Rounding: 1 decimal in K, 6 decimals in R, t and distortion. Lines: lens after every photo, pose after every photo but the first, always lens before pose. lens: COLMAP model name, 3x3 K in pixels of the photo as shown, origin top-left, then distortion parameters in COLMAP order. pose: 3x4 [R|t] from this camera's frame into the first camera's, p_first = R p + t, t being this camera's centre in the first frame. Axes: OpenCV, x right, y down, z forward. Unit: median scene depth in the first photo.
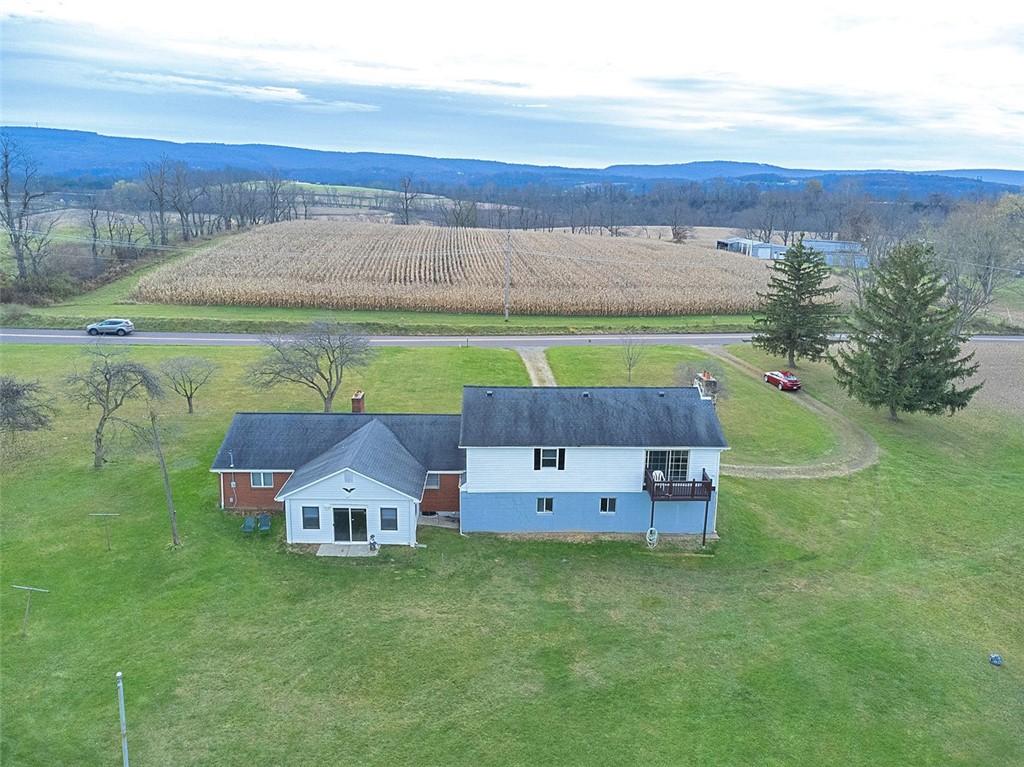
lens RADIAL K [[736.7, 0, 506.4], [0, 736.7, 382.6], [0, 0, 1]] dist [0.013700, 0.010384]
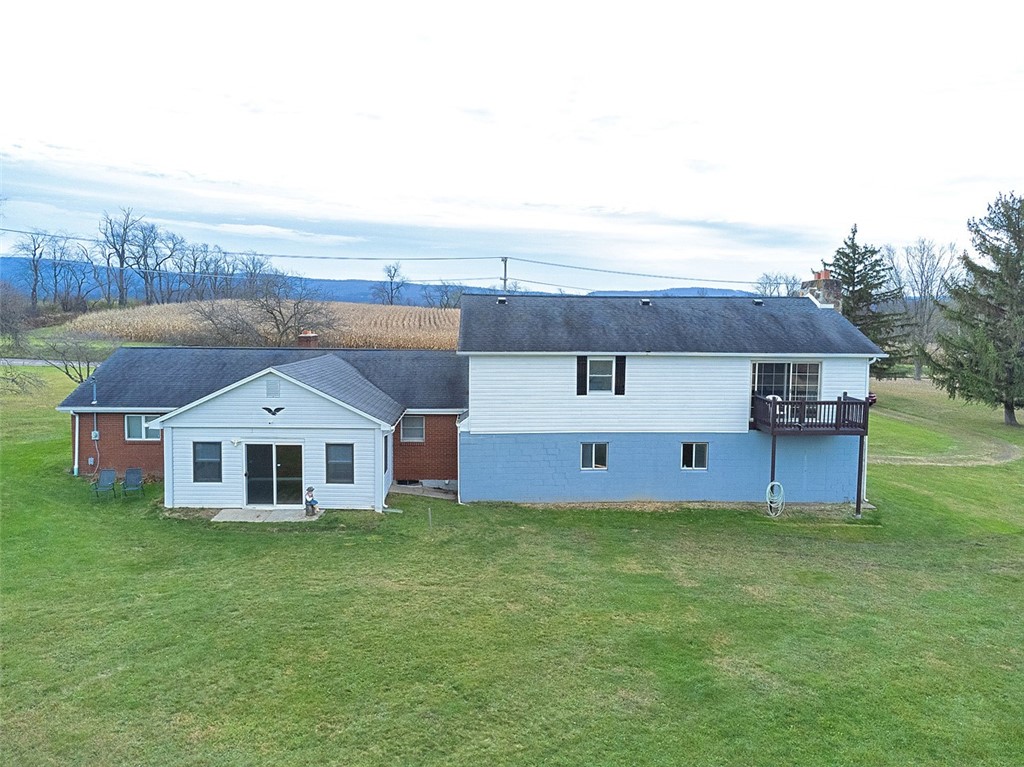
lens RADIAL K [[736.7, 0, 506.4], [0, 736.7, 382.6], [0, 0, 1]] dist [0.013700, 0.010384]
pose [[0.999775, -0.006530, 0.020207, -0.035946], [0.009781, 0.986209, -0.165217, 0.218276], [-0.018849, 0.165378, 0.986050, 0.395556]]
